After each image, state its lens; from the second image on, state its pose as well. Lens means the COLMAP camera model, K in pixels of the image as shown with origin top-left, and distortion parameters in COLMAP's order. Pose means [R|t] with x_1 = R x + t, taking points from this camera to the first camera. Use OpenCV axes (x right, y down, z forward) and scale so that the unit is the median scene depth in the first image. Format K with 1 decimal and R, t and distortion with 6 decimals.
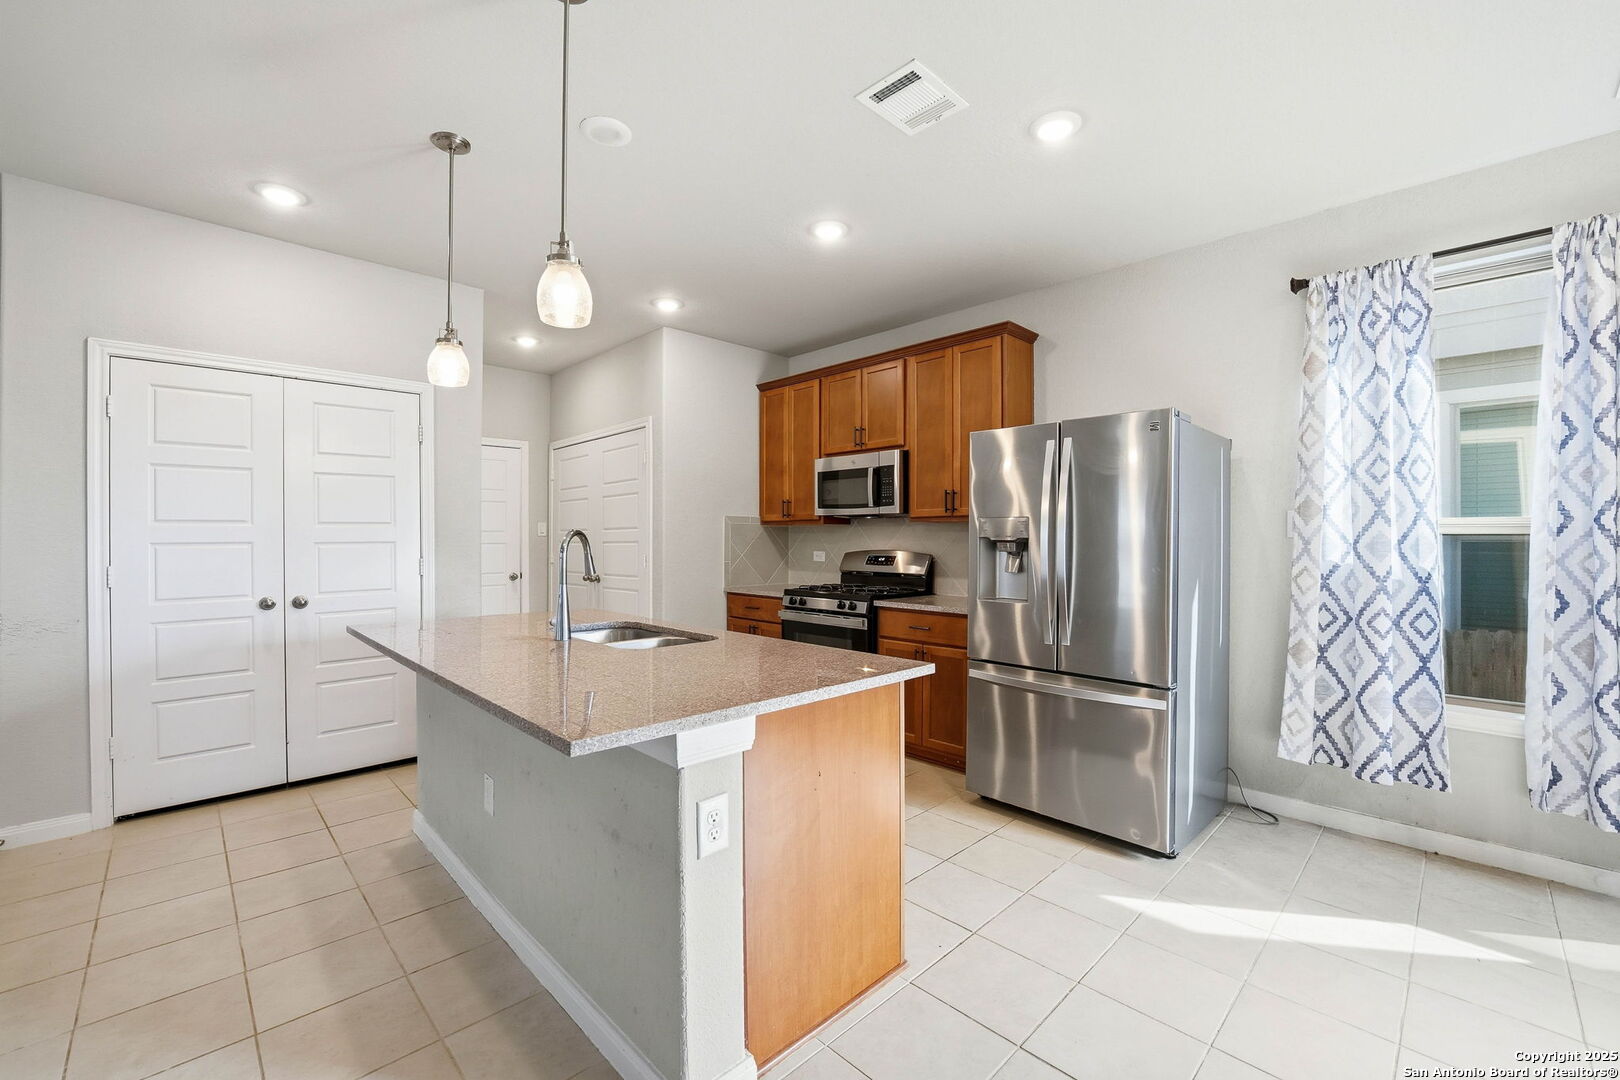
lens RADIAL K [[657.8, 0, 810.0], [0, 657.8, 540.0], [0, 0, 1]] dist [-0.010110, -0.000034]
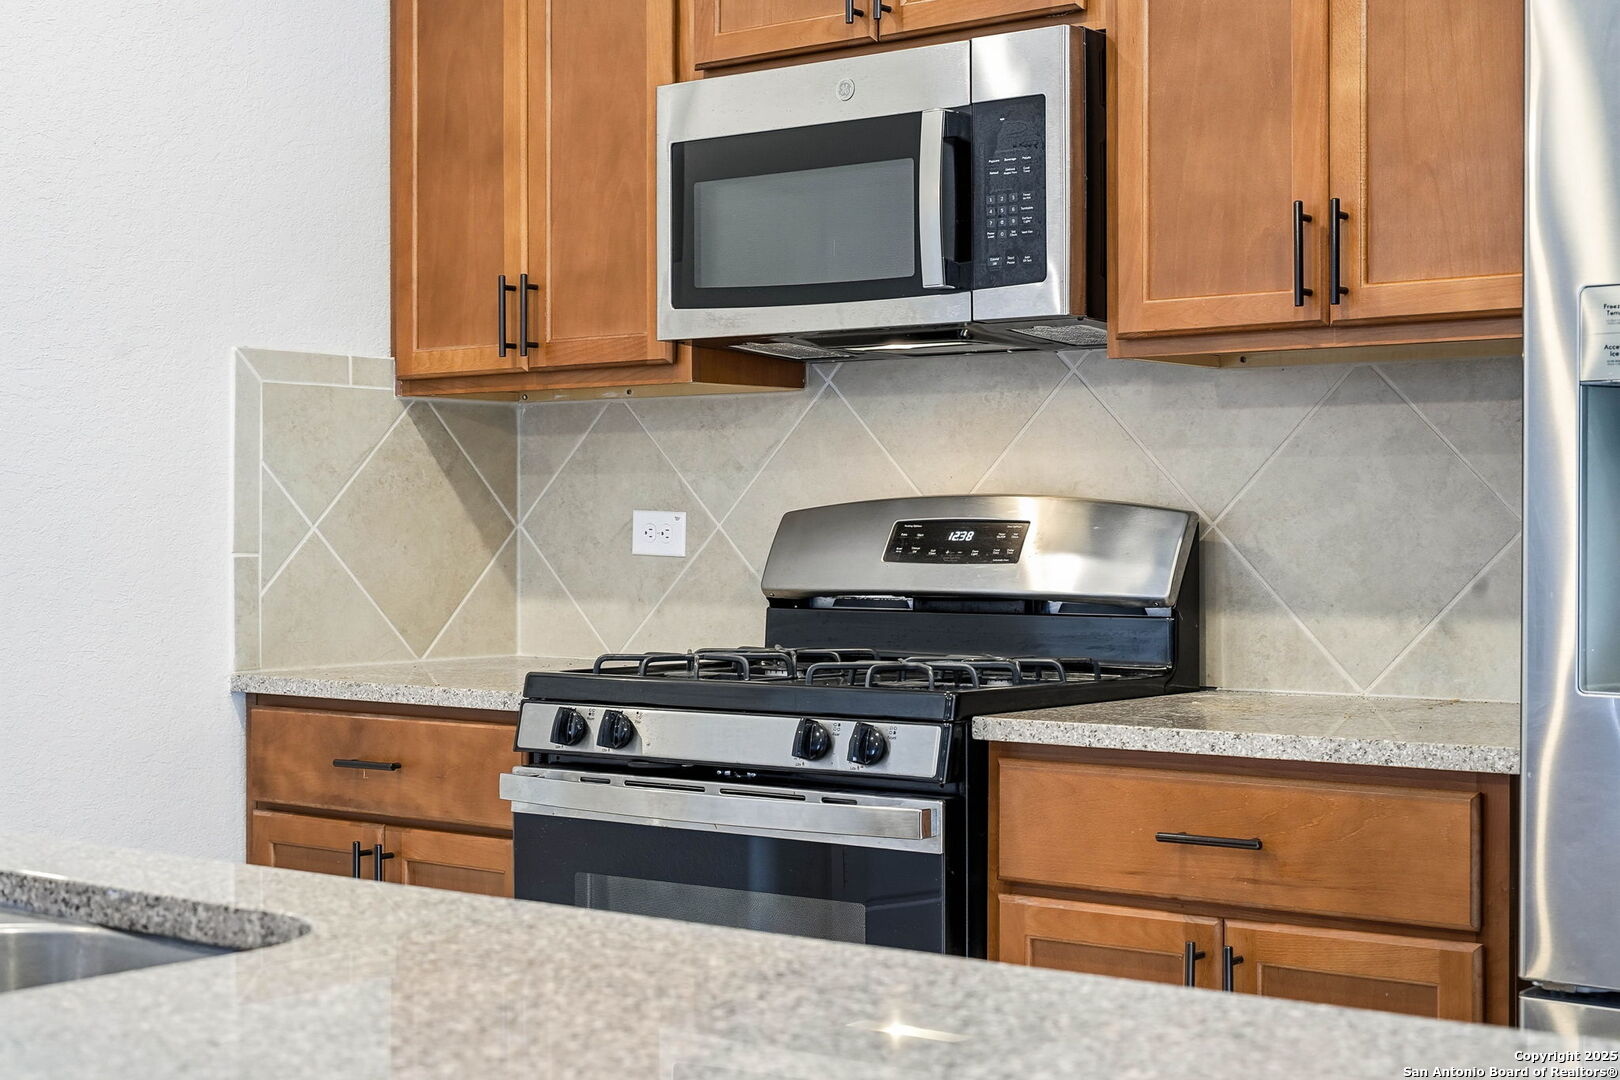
lens RADIAL K [[2366.1, 0, 810.0], [0, 2366.1, 540.0], [0, 0, 1]] dist [-0.029263, -0.006708]
pose [[0.990787, -0.005373, 0.135326, -0.059525], [0.004292, 0.999957, 0.008276, 0.028057], [-0.135365, -0.007619, 0.990767, 0.244252]]
